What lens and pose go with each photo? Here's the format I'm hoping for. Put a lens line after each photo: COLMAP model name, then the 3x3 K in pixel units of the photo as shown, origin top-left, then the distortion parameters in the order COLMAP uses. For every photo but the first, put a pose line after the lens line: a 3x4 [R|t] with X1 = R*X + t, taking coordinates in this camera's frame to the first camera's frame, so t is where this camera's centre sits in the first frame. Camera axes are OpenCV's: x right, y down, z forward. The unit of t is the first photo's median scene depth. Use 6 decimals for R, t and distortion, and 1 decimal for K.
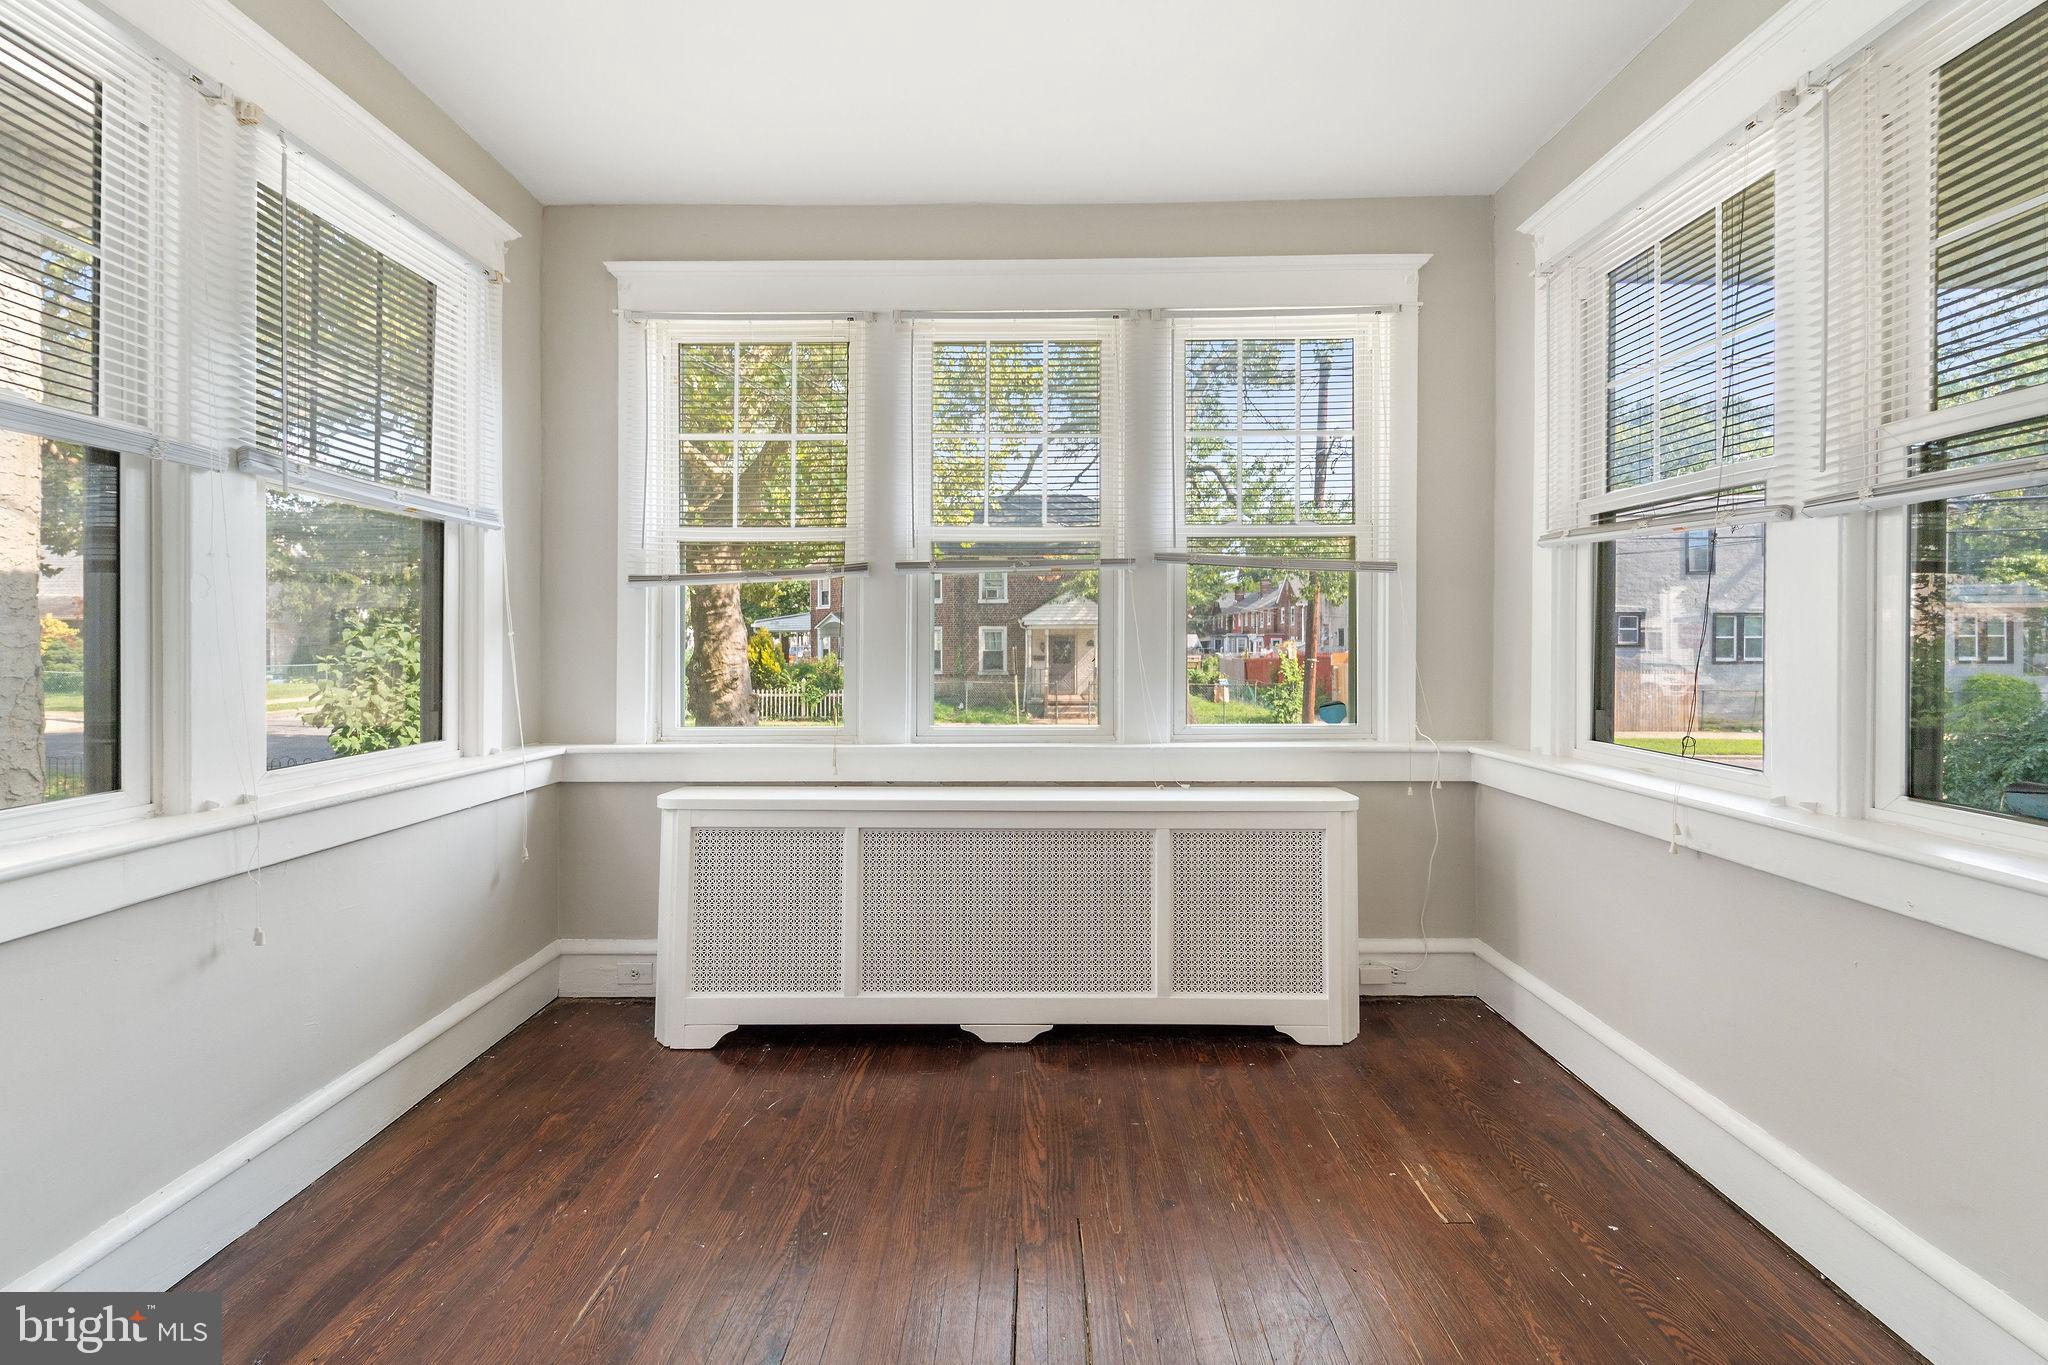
lens RADIAL K [[849.9, 0, 1015.2], [0, 849.9, 633.4], [0, 0, 1]] dist [0.001413, -0.000866]
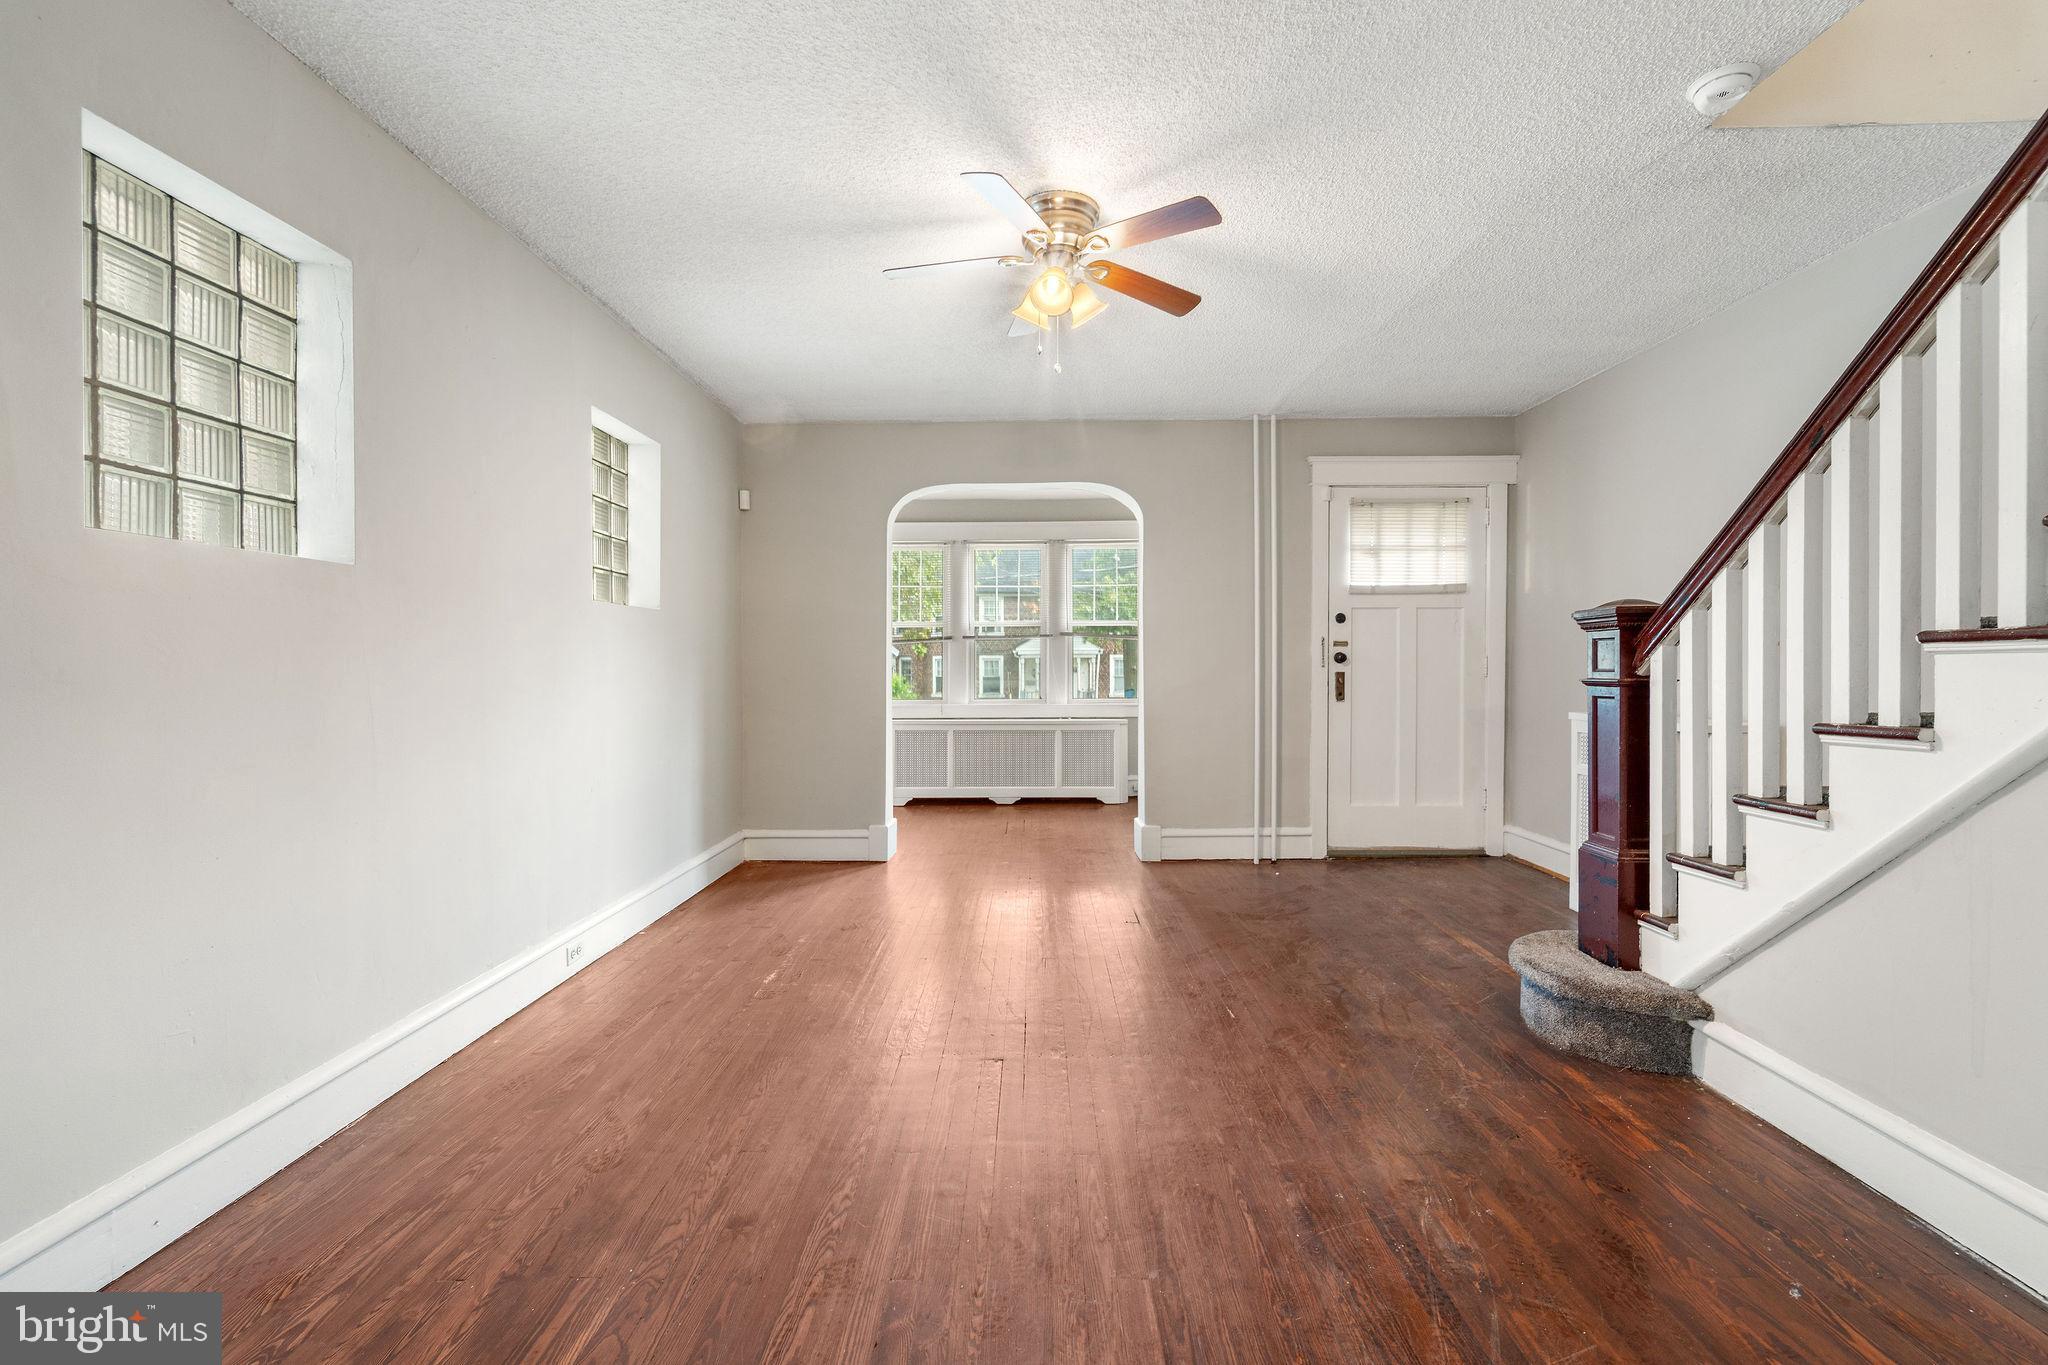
lens RADIAL K [[849.9, 0, 1032.2], [0, 849.9, 669.8], [0, 0, 1]] dist [0.001413, -0.000866]
pose [[0.999674, -0.001960, 0.025469, 0.009455], [0.001697, 0.999945, 0.010333, -0.005836], [-0.025488, -0.010287, 0.999622, -1.724607]]
